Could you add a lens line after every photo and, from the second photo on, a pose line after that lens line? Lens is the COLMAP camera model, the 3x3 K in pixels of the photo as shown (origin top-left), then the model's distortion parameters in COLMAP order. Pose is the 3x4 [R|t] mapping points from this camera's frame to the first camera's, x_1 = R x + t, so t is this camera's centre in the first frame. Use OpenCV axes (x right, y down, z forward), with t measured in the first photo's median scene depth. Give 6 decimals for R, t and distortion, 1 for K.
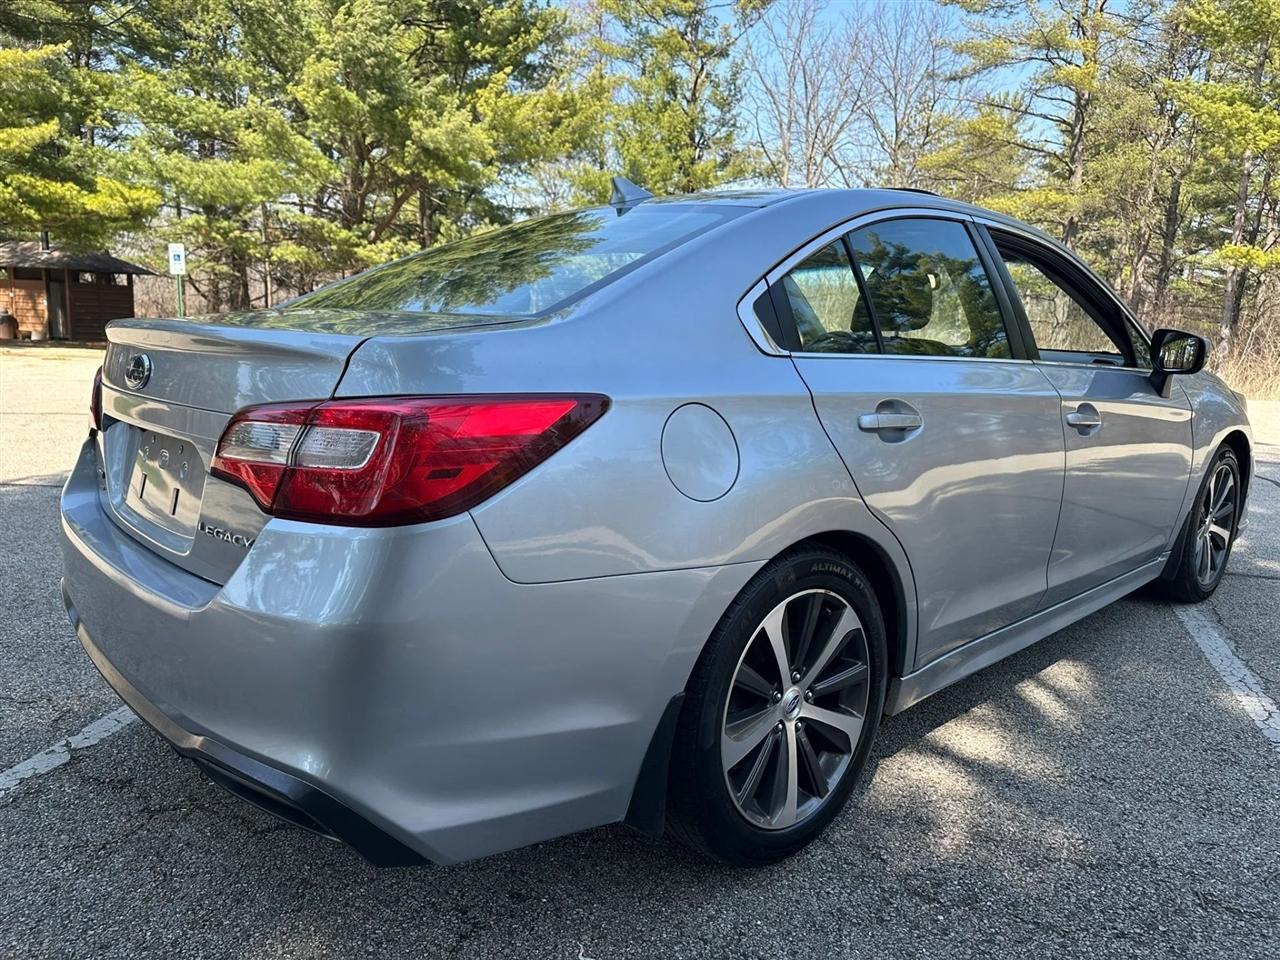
lens RADIAL K [[960.9, 0, 641.5], [0, 960.9, 489.9], [0, 0, 1]] dist [0.010733, -0.007628]
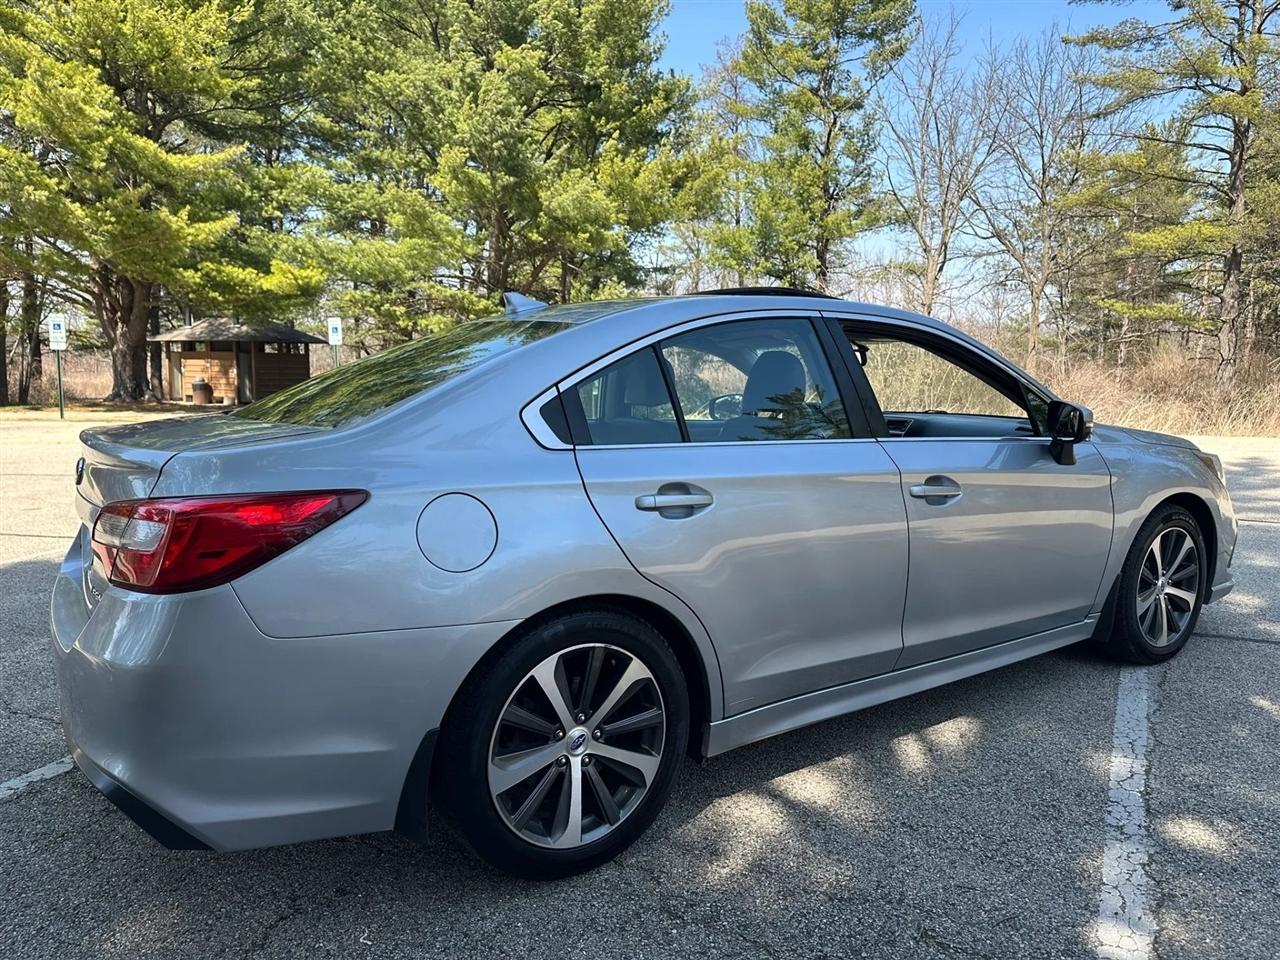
lens RADIAL K [[961.4, 0, 640.0], [0, 961.4, 480.0], [0, 0, 1]] dist [0.049476, -0.067950]
pose [[0.984970, -0.010195, -0.172422, 0.044148], [-0.000025, 0.998248, -0.059167, -0.002881], [0.172723, 0.058282, 0.983245, -0.017461]]
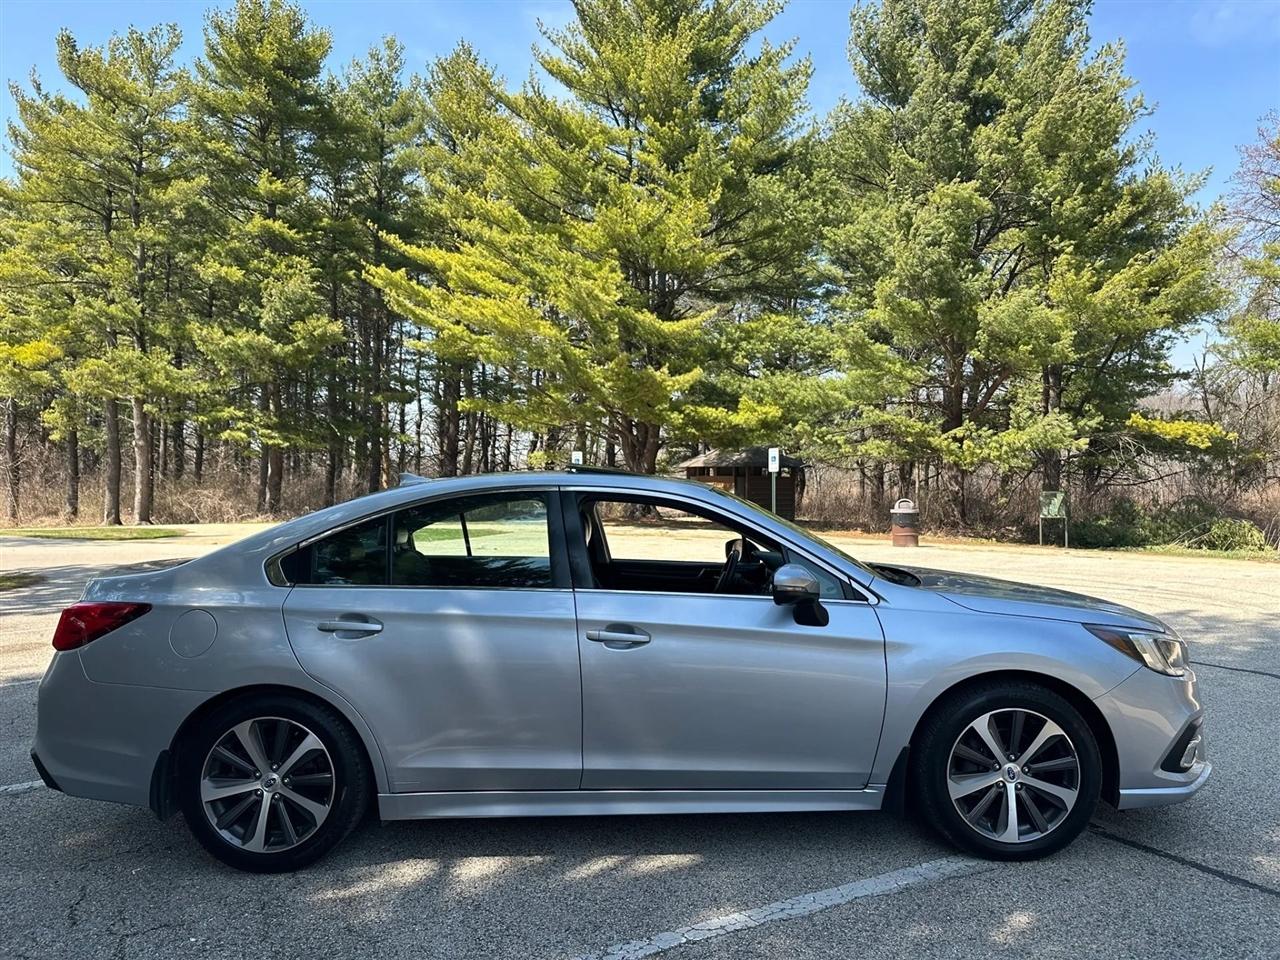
lens RADIAL K [[930.3, 0, 601.0], [0, 930.3, 465.7], [0, 0, 1]] dist [0.058017, -0.043819]
pose [[0.700519, -0.048071, -0.712013, 0.185805], [-0.096042, 0.982301, -0.160811, -0.013342], [0.707142, 0.181034, 0.683504, 0.013635]]
